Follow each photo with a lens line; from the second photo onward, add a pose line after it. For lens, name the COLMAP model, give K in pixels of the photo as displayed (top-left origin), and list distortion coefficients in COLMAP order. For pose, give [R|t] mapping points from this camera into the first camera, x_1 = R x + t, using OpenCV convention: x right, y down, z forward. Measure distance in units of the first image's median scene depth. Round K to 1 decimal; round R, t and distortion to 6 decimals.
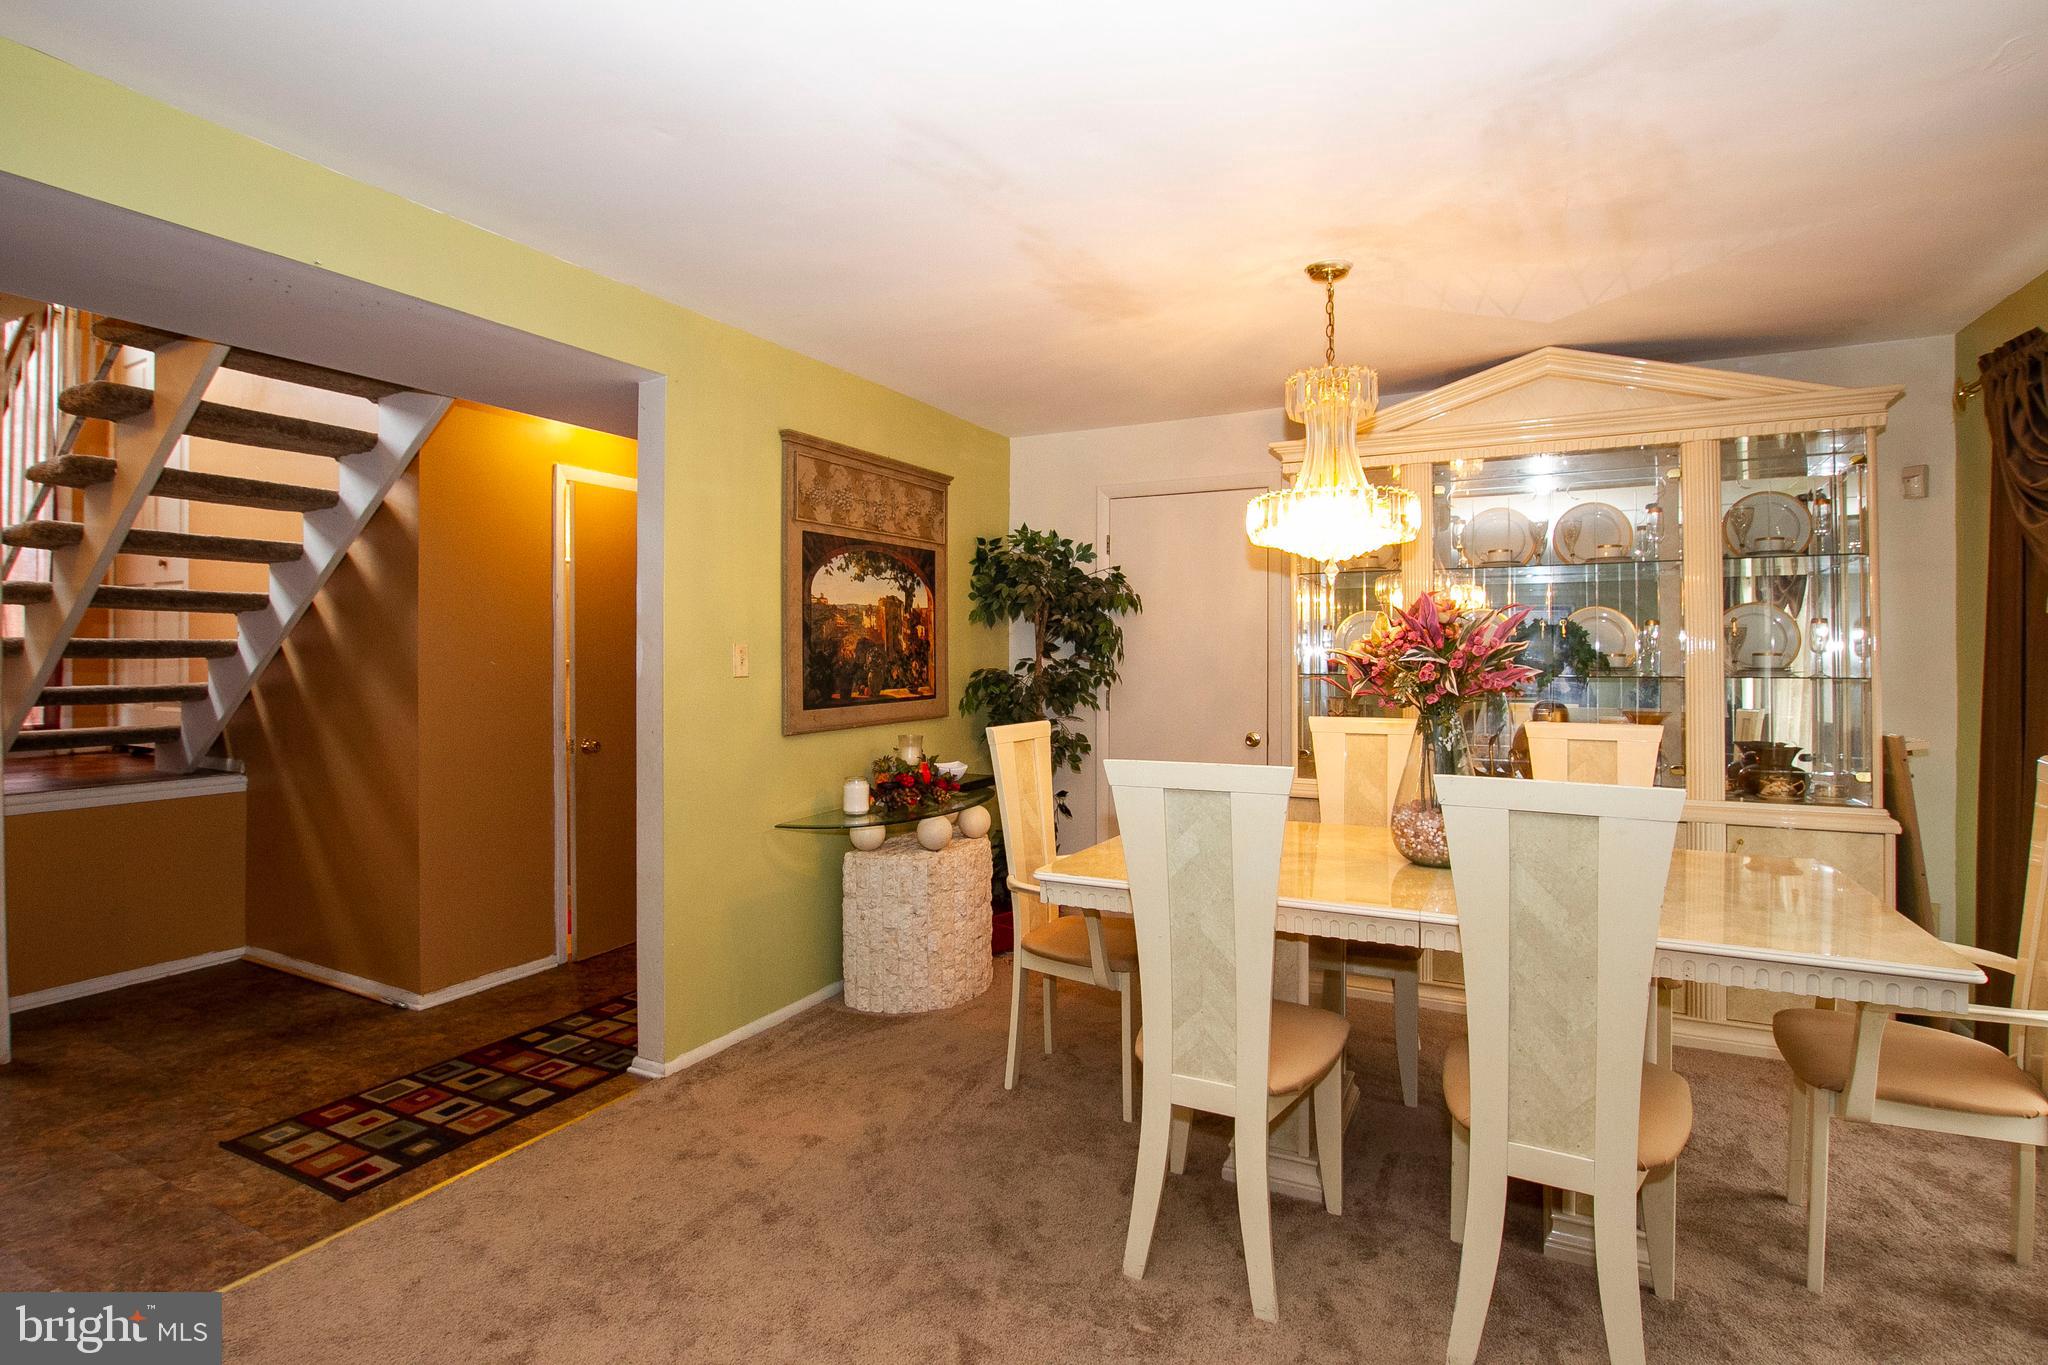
lens RADIAL K [[989.4, 0, 1023.8], [0, 989.4, 639.5], [0, 0, 1]] dist [0.000029, 0.000034]
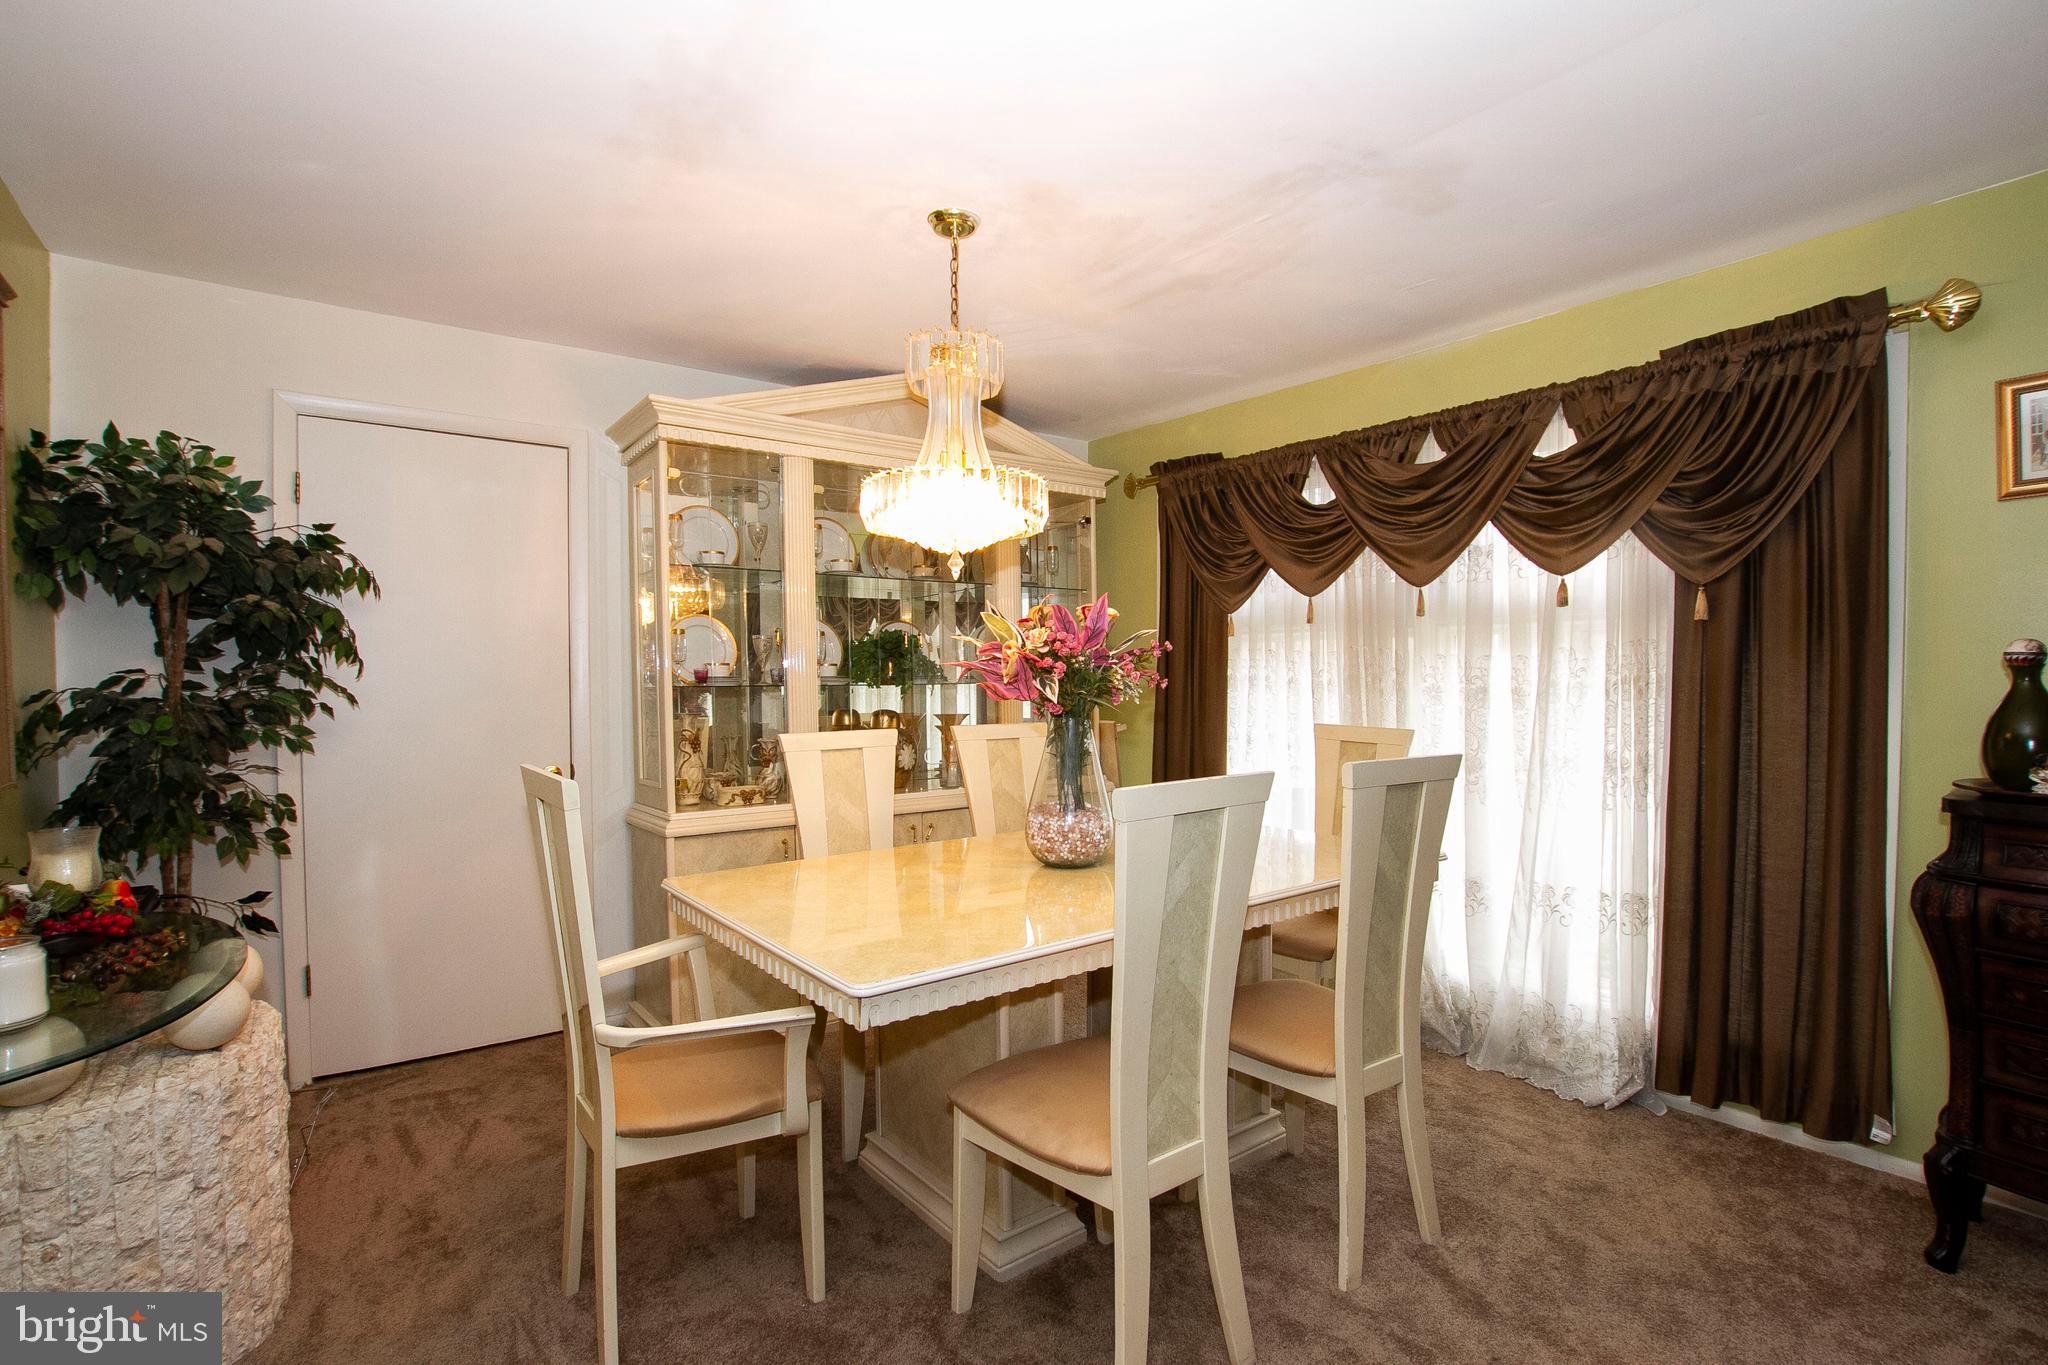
lens RADIAL K [[963.2, 0, 1024.0], [0, 963.2, 682.5], [0, 0, 1]] dist [-0.003455, -0.000431]
pose [[0.445127, -0.012688, 0.895377, -0.395936], [-0.008275, 0.999799, 0.018282, 0.019182], [-0.895429, -0.015547, 0.444933, 0.492103]]
